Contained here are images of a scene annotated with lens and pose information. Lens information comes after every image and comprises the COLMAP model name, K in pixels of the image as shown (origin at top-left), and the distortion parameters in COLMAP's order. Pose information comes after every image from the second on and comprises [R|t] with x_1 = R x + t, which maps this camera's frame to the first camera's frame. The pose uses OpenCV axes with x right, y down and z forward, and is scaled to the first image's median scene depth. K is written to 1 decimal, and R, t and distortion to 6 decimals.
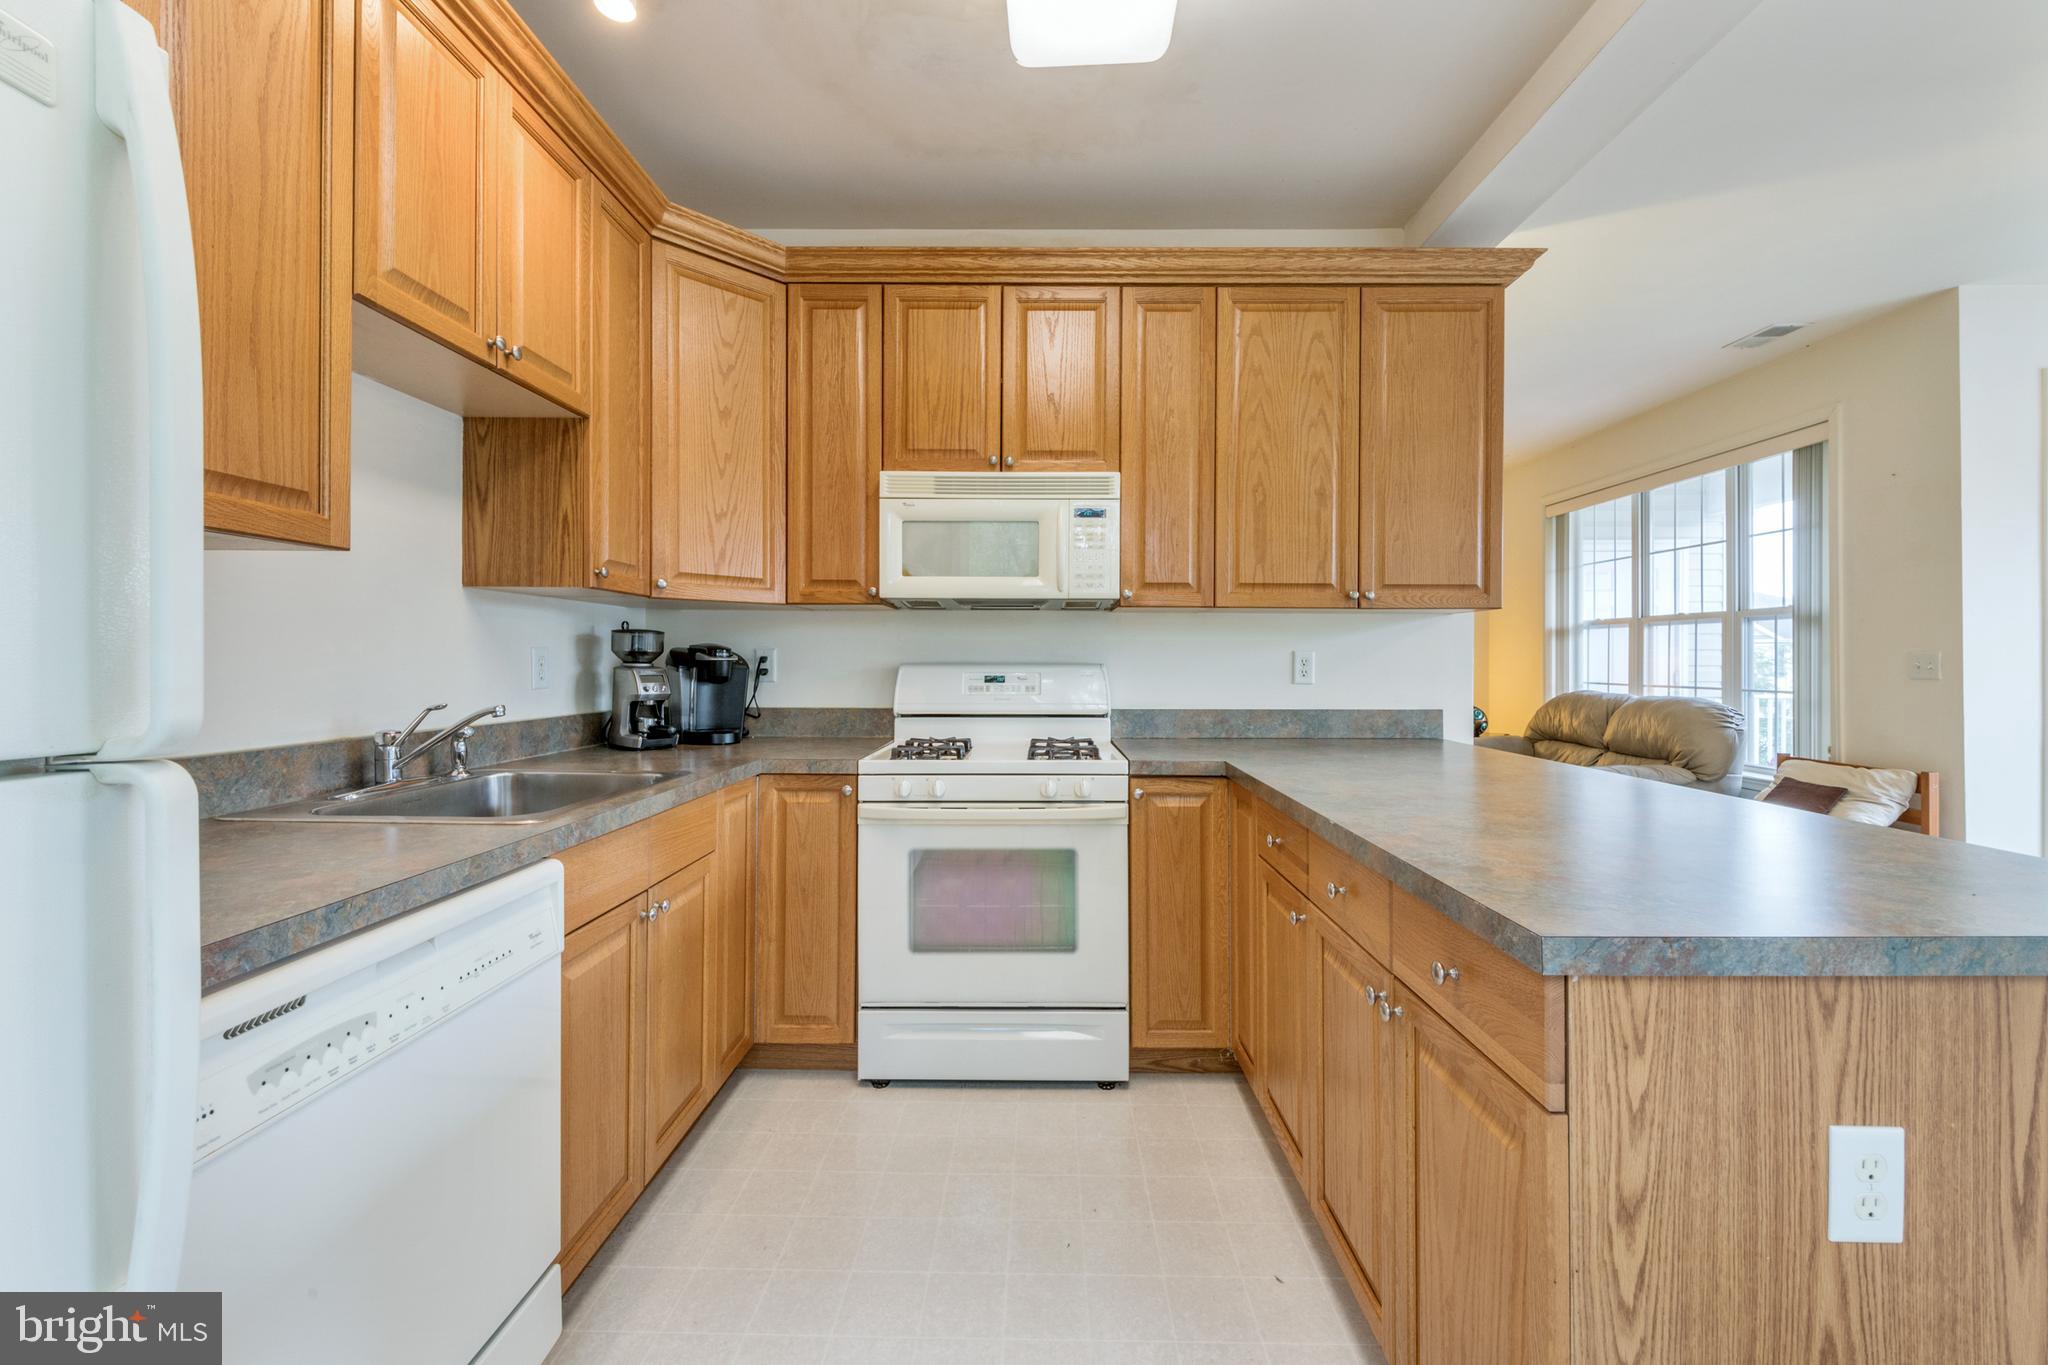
lens RADIAL K [[812.4, 0, 1050.4], [0, 812.4, 659.8], [0, 0, 1]] dist [0.008254, -0.000731]
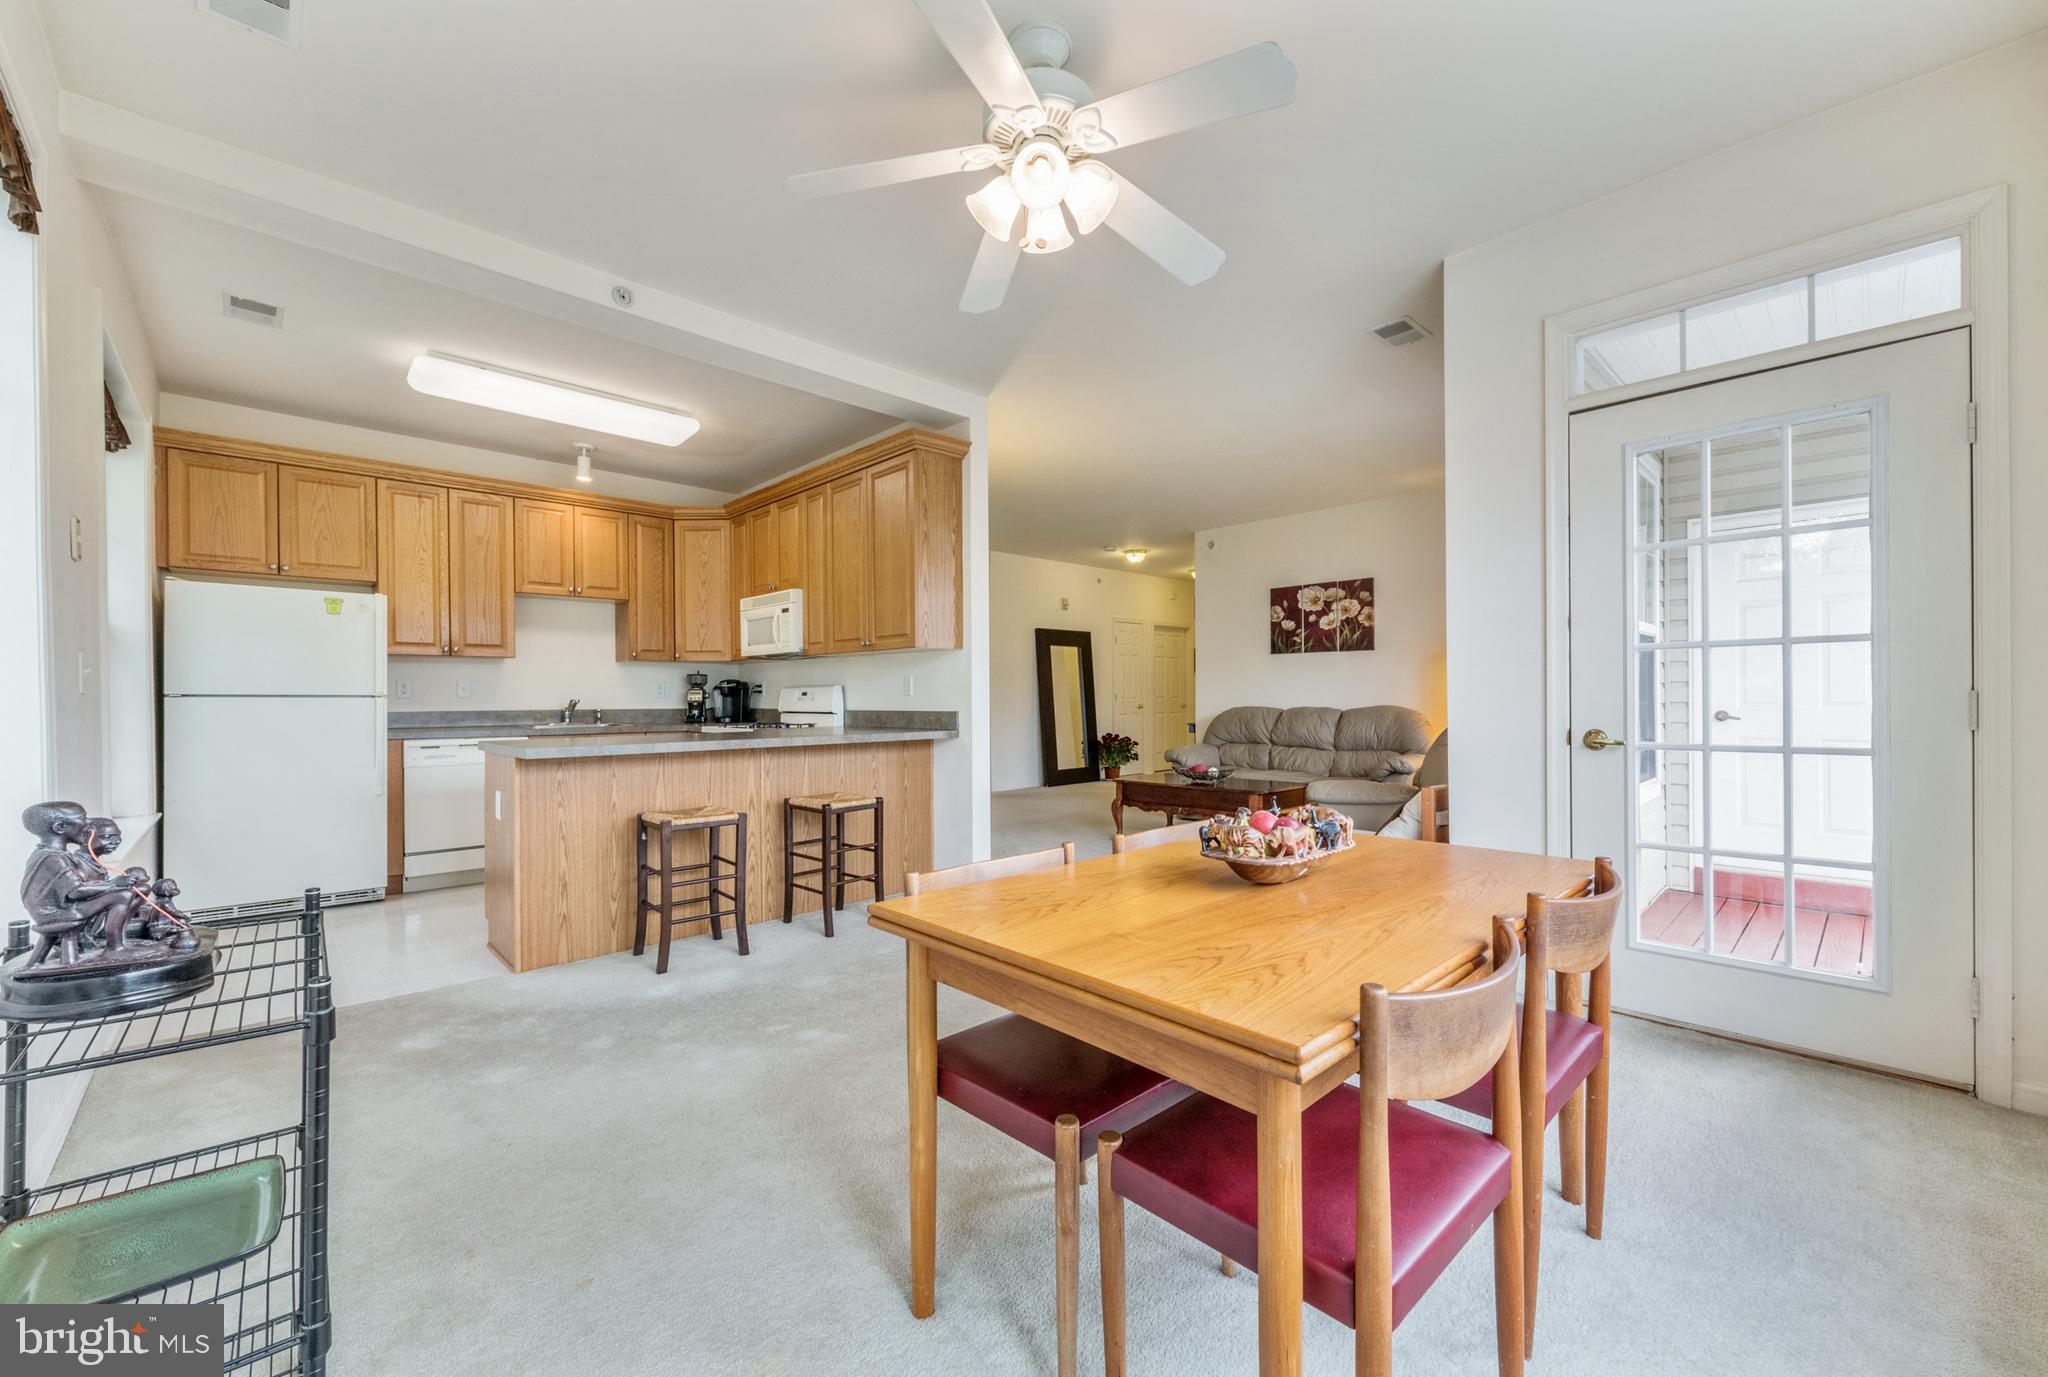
lens RADIAL K [[812.7, 0, 1036.3], [0, 812.7, 702.0], [0, 0, 1]] dist [-0.001287, -0.000192]
pose [[0.696327, -0.002096, -0.717722, 1.894486], [0.007900, 0.999958, 0.004745, 0.041514], [0.717682, -0.008974, 0.696314, 0.036220]]
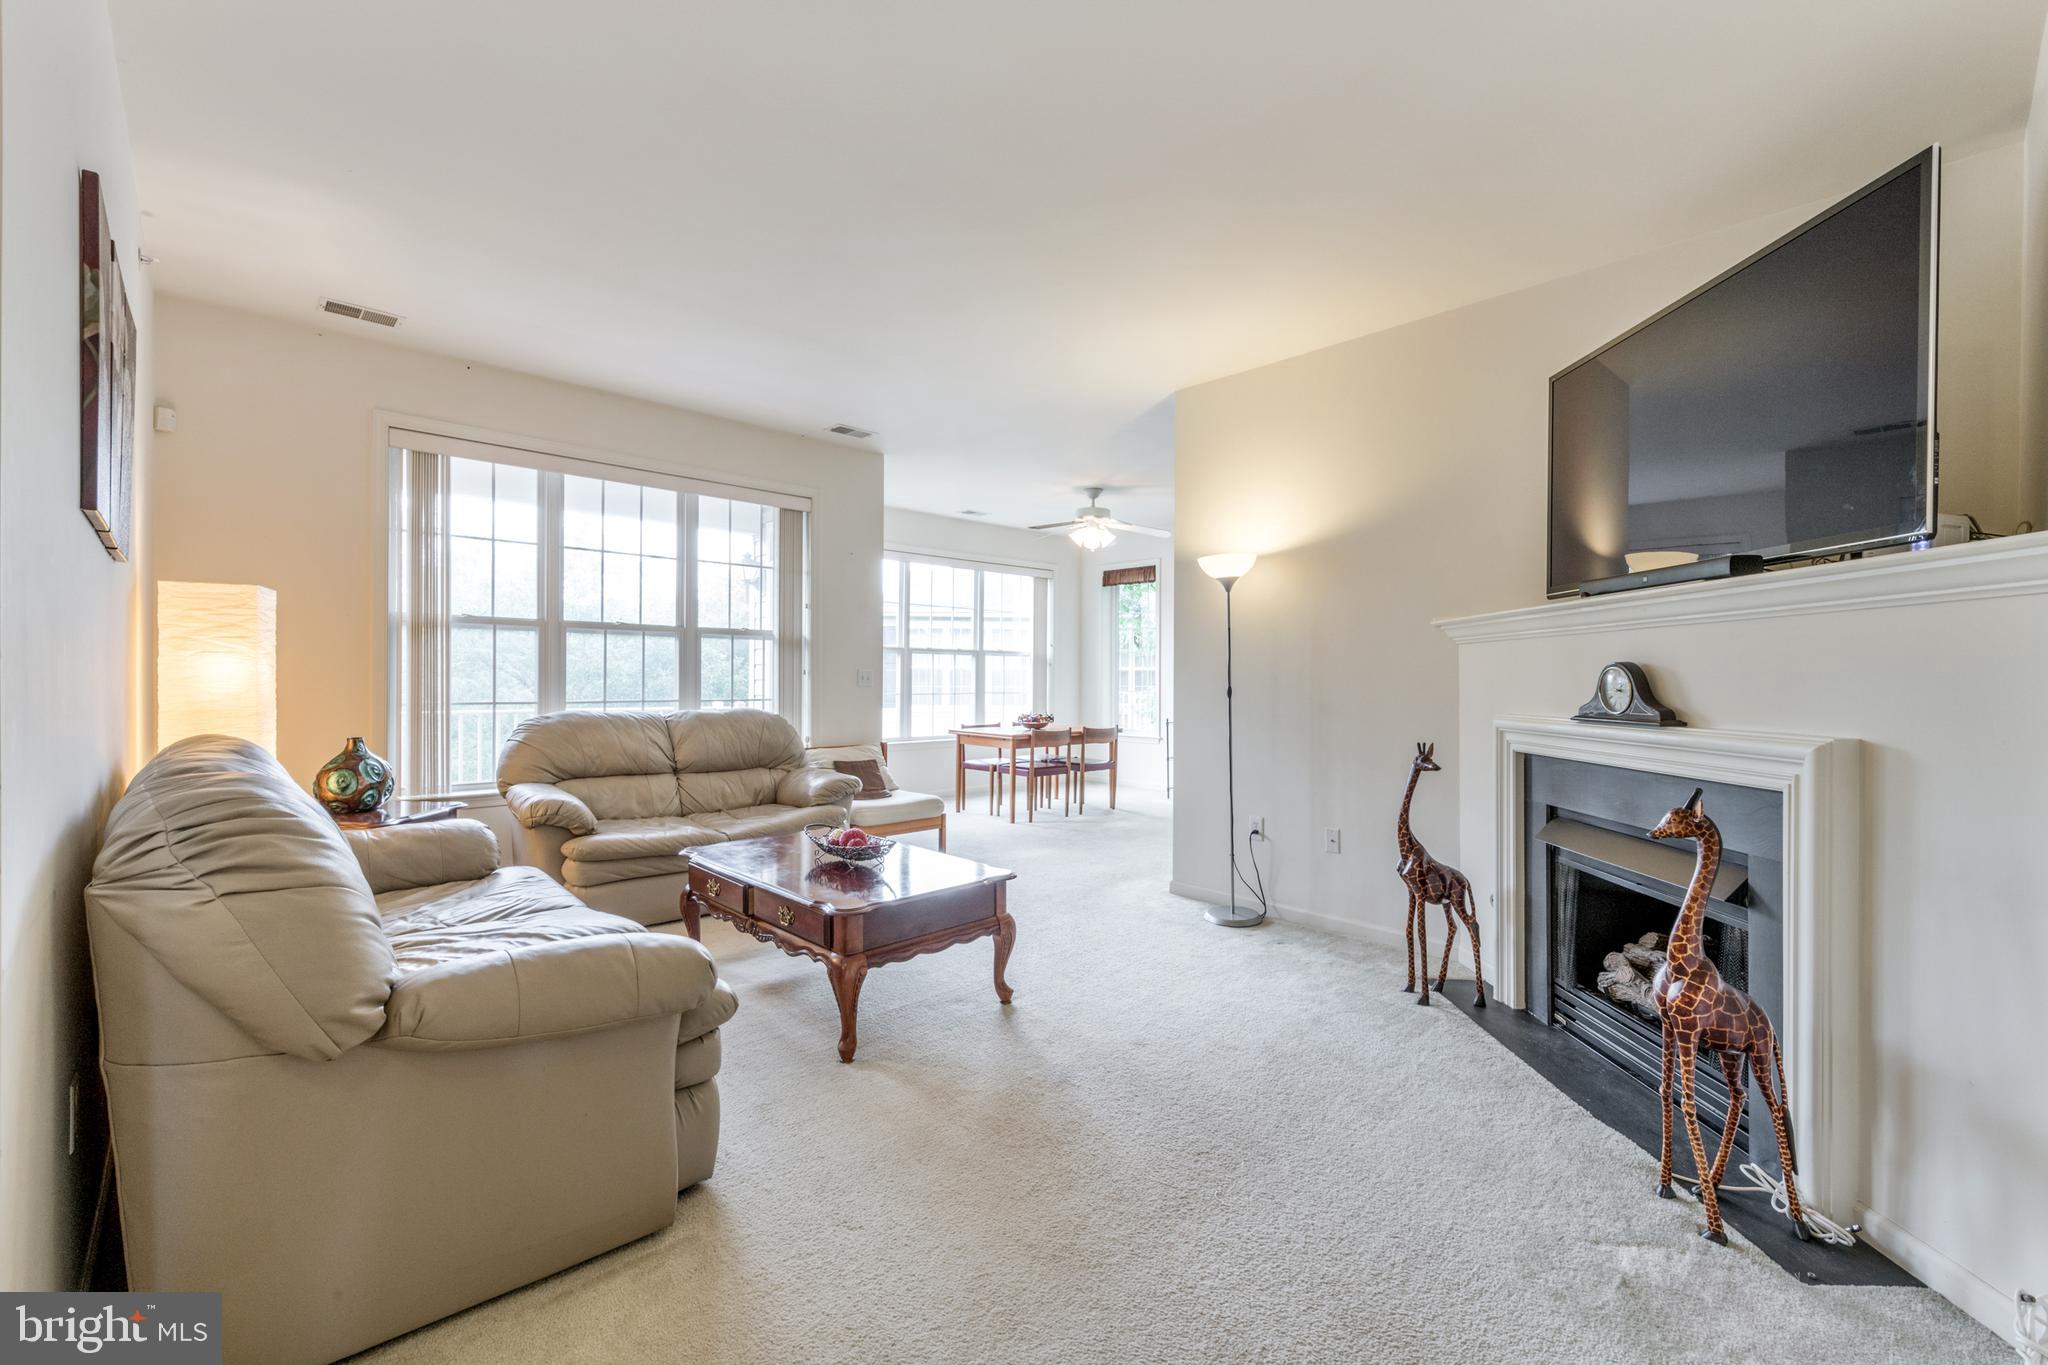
lens RADIAL K [[879.0, 0, 1019.0], [0, 879.0, 677.6], [0, 0, 1]] dist [-0.000306, 0.000309]
pose [[-0.686710, -0.006309, 0.726904, -0.533721], [-0.007494, 0.999971, 0.001598, 0.002009], [-0.726893, -0.004350, -0.686737, 2.665183]]
